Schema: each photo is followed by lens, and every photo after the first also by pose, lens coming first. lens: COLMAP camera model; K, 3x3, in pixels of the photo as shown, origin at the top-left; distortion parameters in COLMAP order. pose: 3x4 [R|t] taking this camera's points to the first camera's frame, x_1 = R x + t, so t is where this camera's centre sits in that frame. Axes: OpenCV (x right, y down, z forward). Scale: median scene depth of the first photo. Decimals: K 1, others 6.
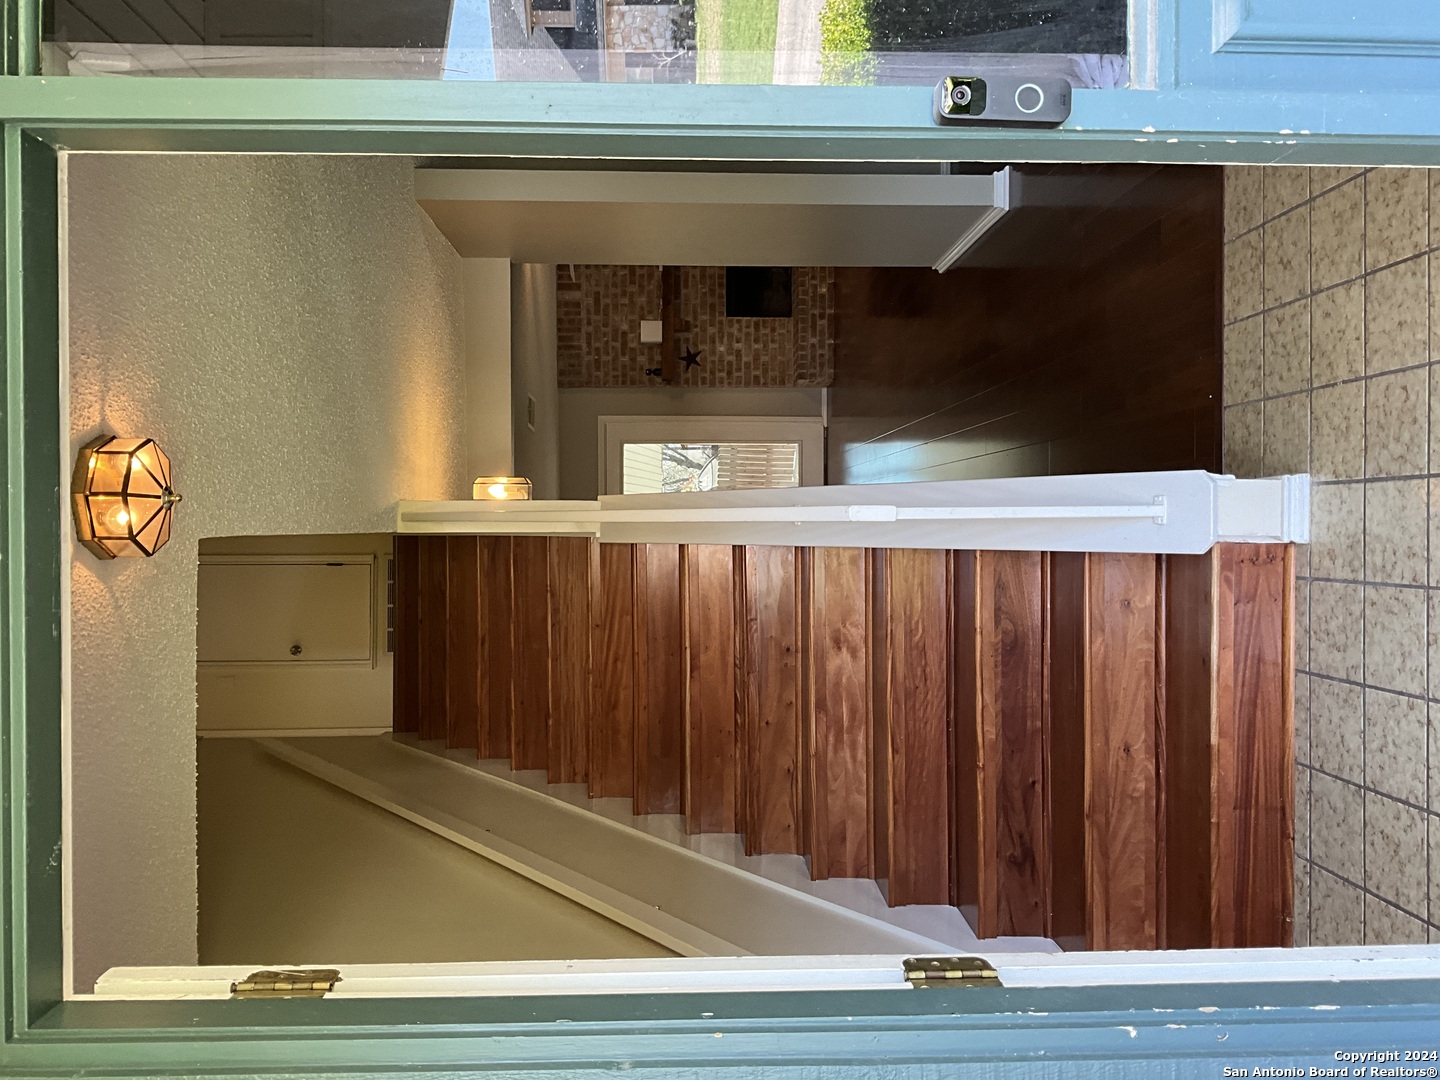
lens RADIAL K [[1187.2, 0, 714.3], [0, 1187.2, 536.2], [0, 0, 1]] dist [0.110822, -0.217429]
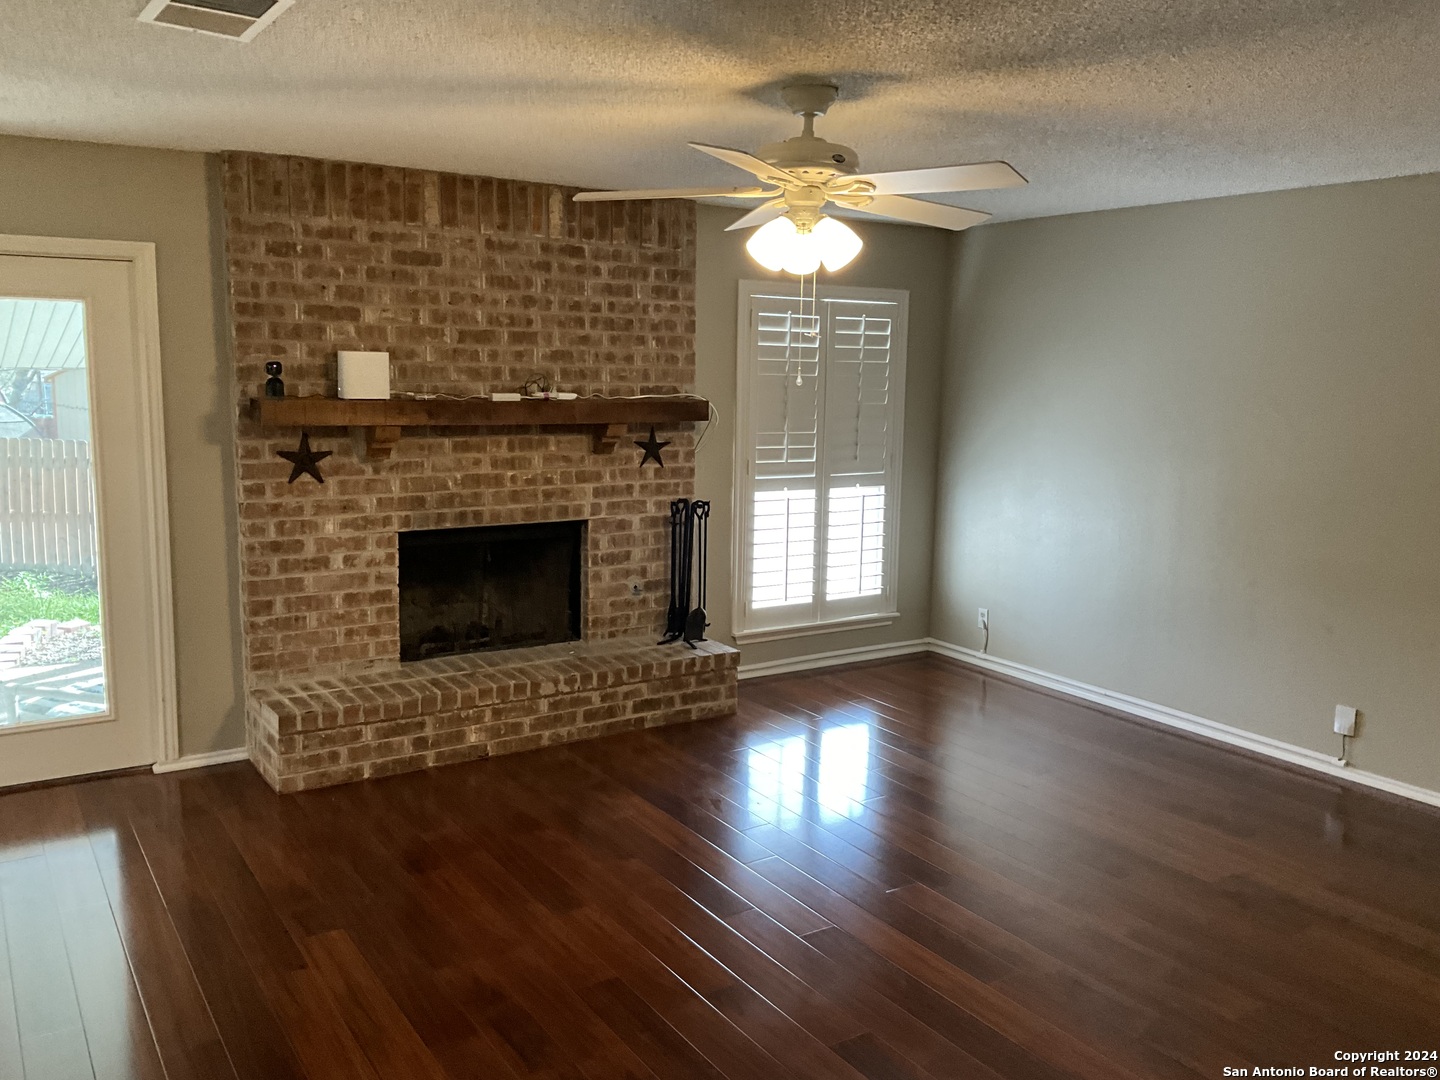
lens RADIAL K [[1187.2, 0, 714.3], [0, 1187.2, 536.2], [0, 0, 1]] dist [0.110822, -0.217429]
pose [[0.000444, 0.992893, 0.119010, -0.045582], [-0.834679, 0.065911, -0.546778, -0.027355], [-0.550736, -0.099092, 0.828777, 0.532043]]
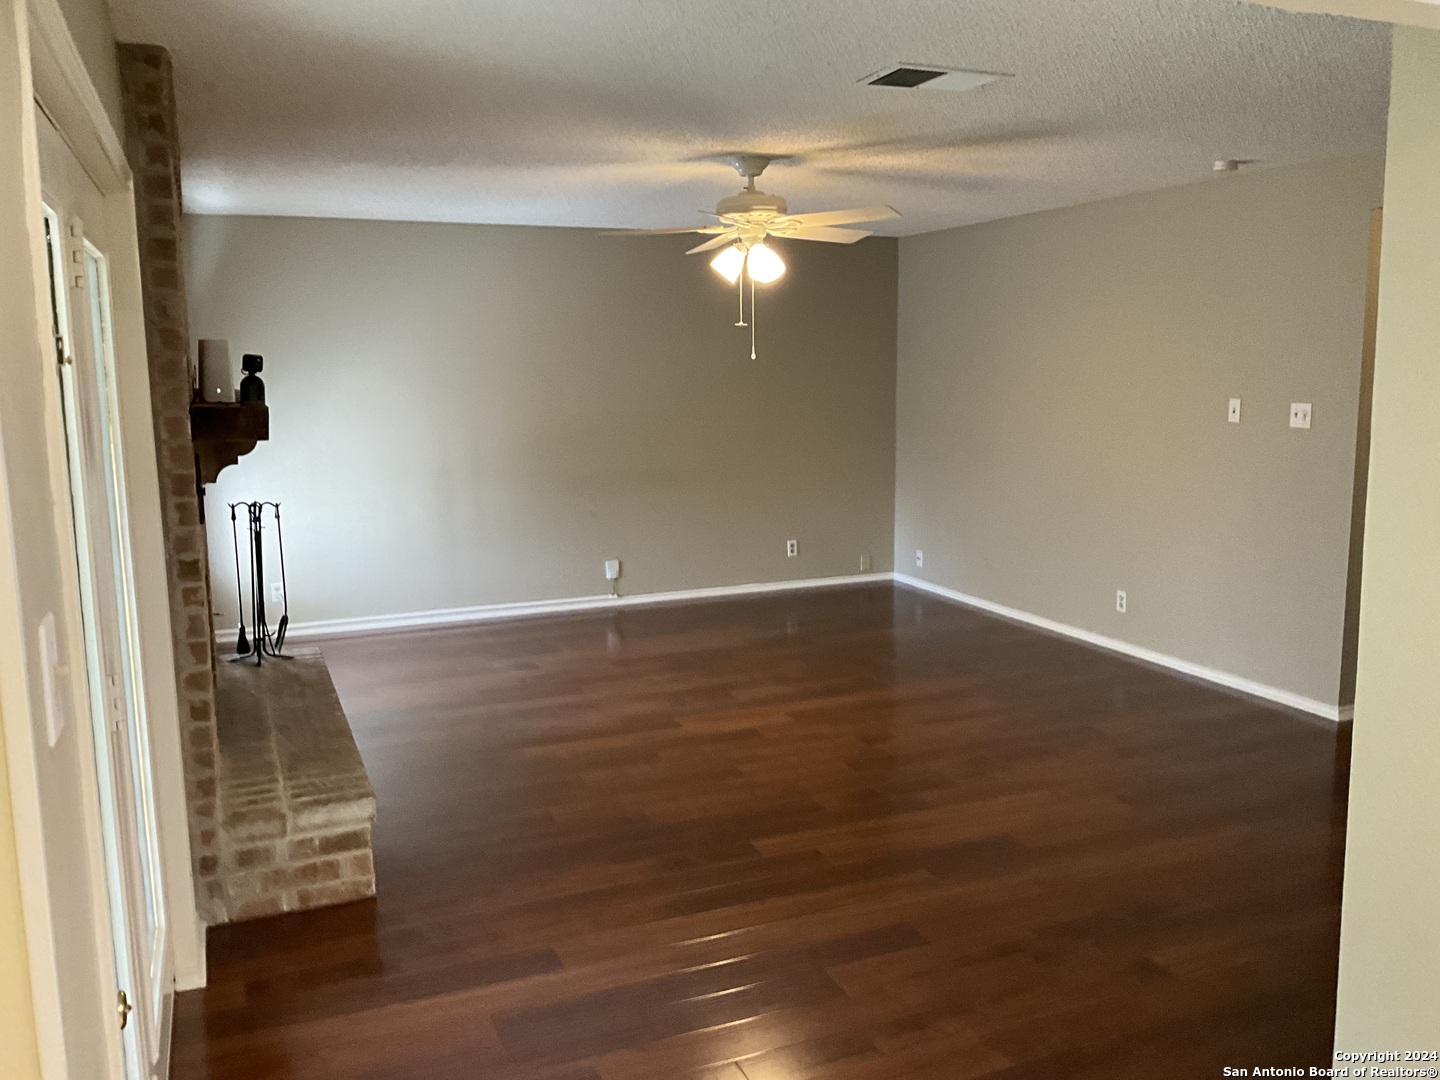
lens RADIAL K [[1187.2, 0, 714.3], [0, 1187.2, 536.2], [0, 0, 1]] dist [0.110822, -0.217429]
pose [[0.043021, 0.986112, 0.160415, -0.055023], [0.392062, 0.131020, -0.910561, 0.211856], [-0.918932, 0.102065, -0.380980, 1.000251]]
